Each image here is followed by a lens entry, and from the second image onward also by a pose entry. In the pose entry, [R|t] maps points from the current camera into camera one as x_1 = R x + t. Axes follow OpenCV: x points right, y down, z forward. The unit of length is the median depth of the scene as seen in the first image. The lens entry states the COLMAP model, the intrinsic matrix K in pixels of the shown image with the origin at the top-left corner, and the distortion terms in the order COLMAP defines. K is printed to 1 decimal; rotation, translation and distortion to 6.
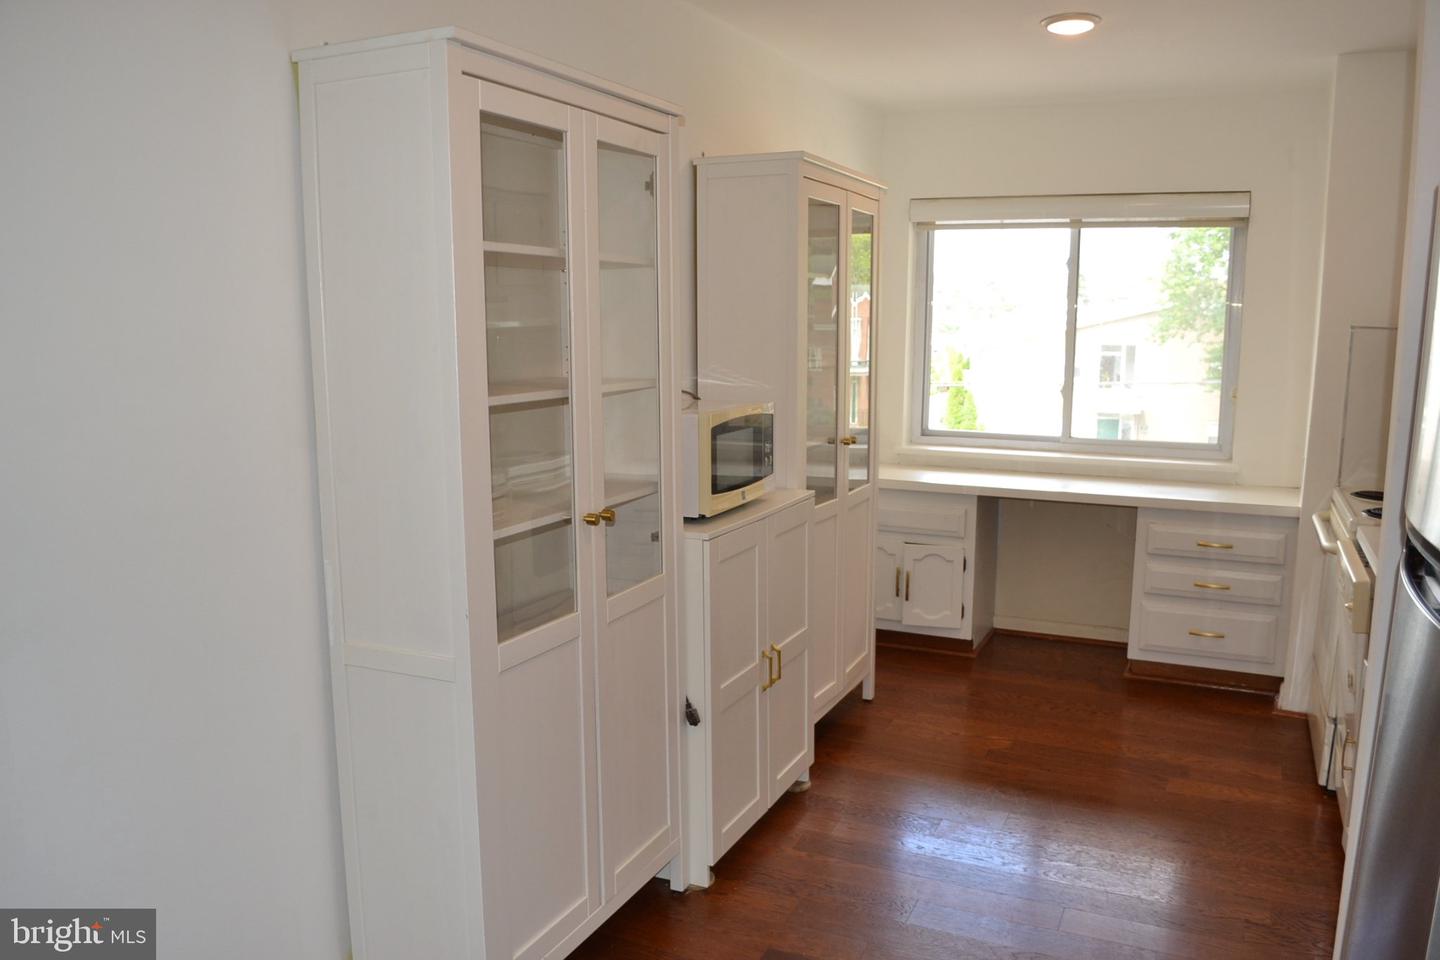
lens RADIAL K [[1143.4, 0, 720.0], [0, 1143.4, 480.0], [0, 0, 1]] dist [-0.069252, -0.006718]
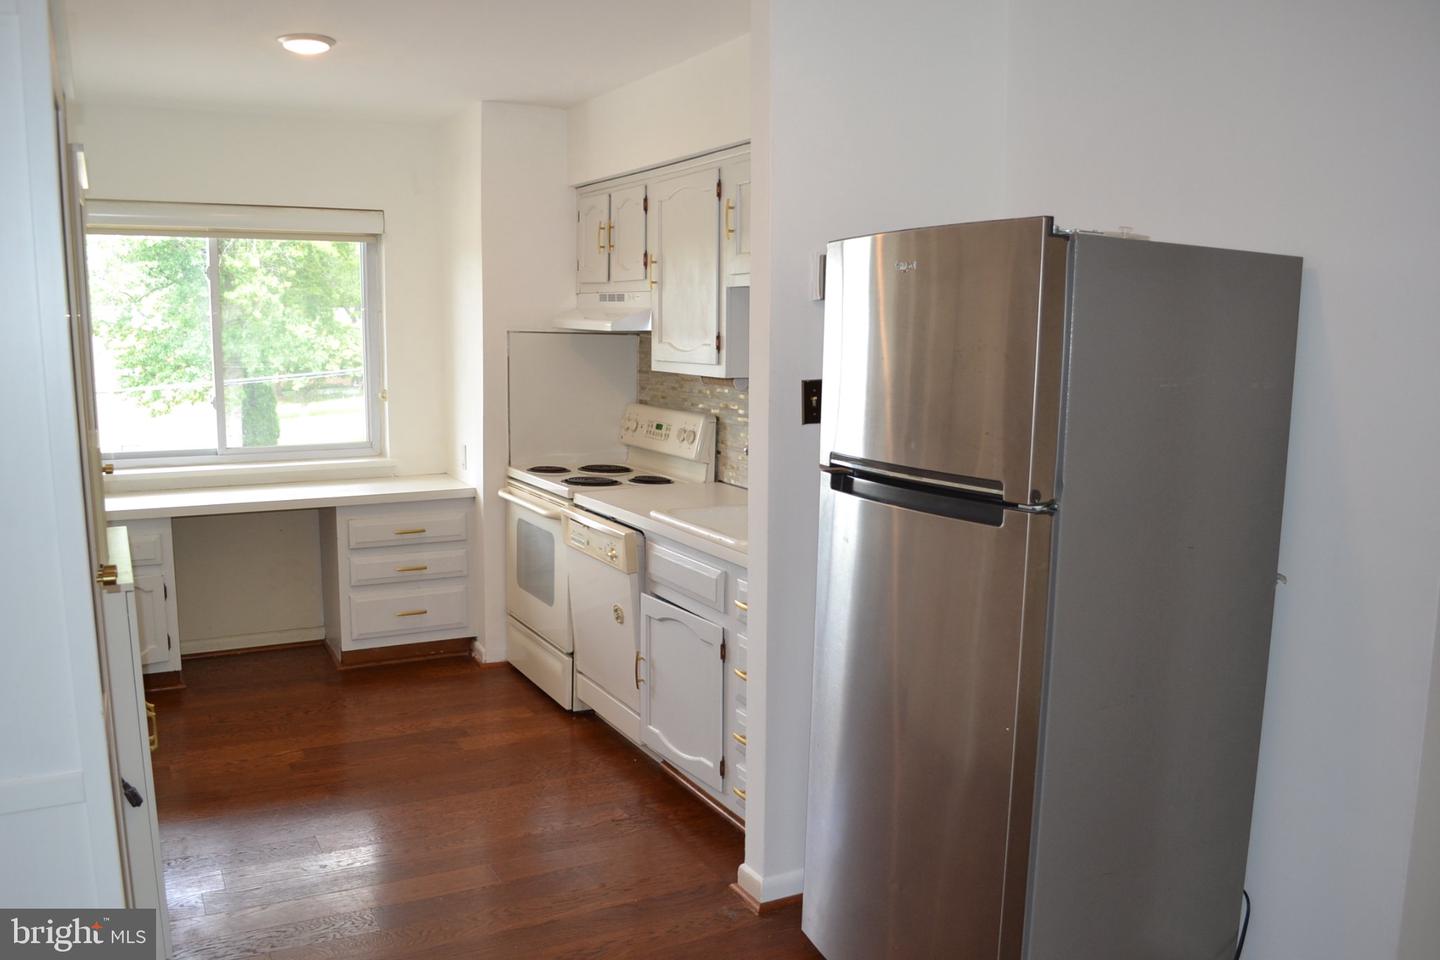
lens RADIAL K [[1143.4, 0, 720.0], [0, 1143.4, 480.0], [0, 0, 1]] dist [-0.069252, -0.006718]
pose [[0.600717, -0.106556, 0.792329, -0.243634], [0.109513, 0.992703, 0.050473, -0.014610], [-0.791925, 0.056451, 0.608003, 0.076087]]
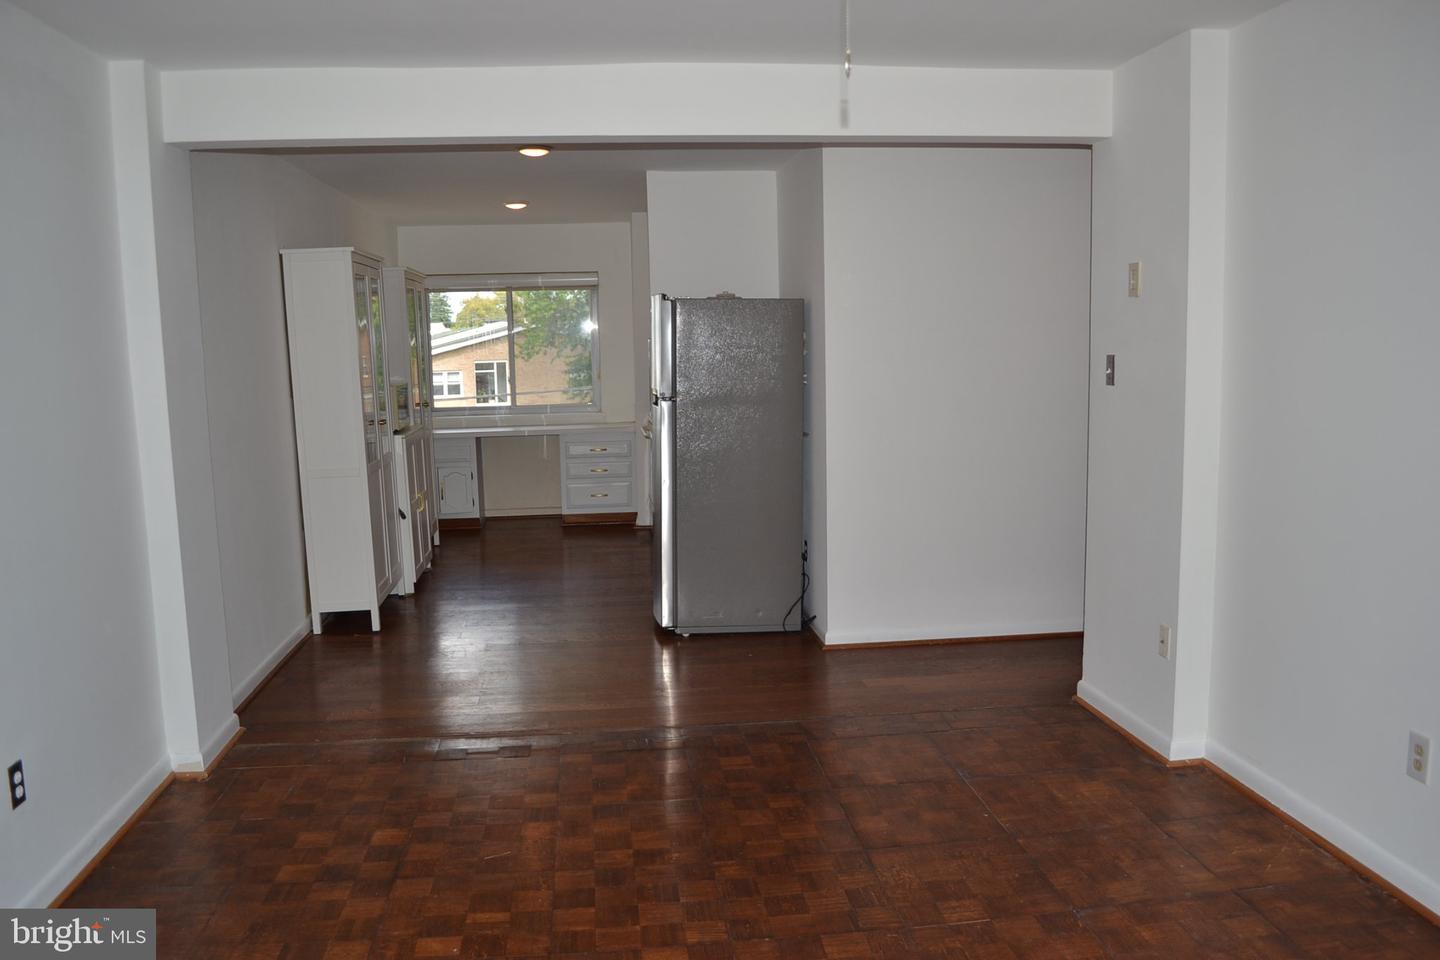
lens RADIAL K [[1143.4, 0, 720.0], [0, 1143.4, 480.0], [0, 0, 1]] dist [-0.069252, -0.006718]
pose [[0.855063, -0.091791, 0.510334, -0.399451], [0.102718, 0.994687, 0.006806, 0.114730], [-0.508248, 0.046601, 0.859949, -0.818129]]
